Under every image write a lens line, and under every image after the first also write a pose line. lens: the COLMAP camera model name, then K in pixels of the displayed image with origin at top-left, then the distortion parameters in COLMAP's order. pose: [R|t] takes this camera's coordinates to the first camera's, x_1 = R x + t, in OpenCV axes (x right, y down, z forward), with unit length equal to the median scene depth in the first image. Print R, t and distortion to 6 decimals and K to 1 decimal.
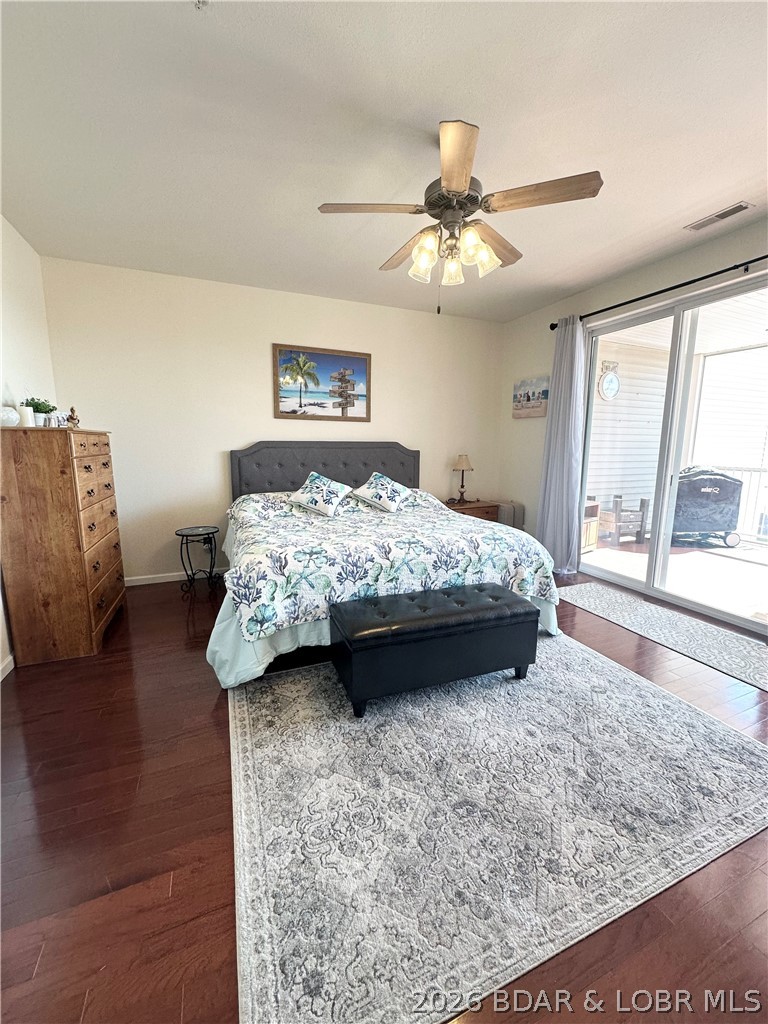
lens RADIAL K [[408.7, 0, 388.2], [0, 408.7, 510.5], [0, 0, 1]] dist [-0.000600, -0.000071]
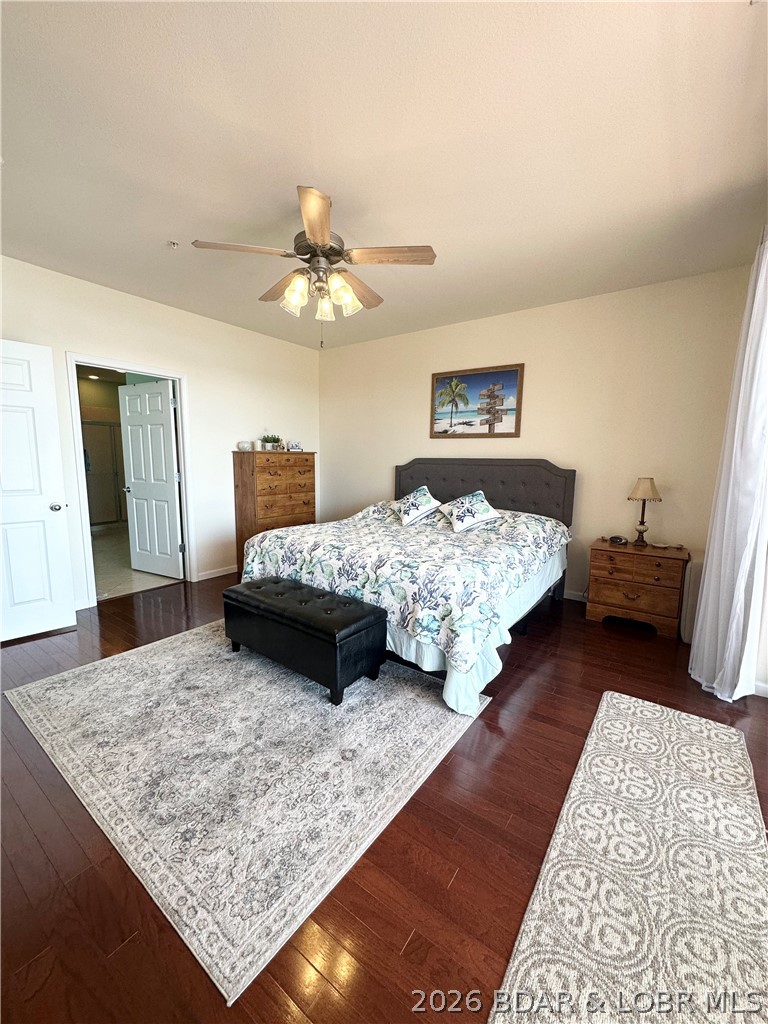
lens RADIAL K [[408.7, 0, 388.1], [0, 408.7, 513.3], [0, 0, 1]] dist [-0.000600, -0.000071]
pose [[0.520885, 0.113404, -0.846060, 0.652857], [-0.143940, 0.988613, 0.043893, -0.051385], [0.841404, 0.098918, 0.531277, 0.312798]]
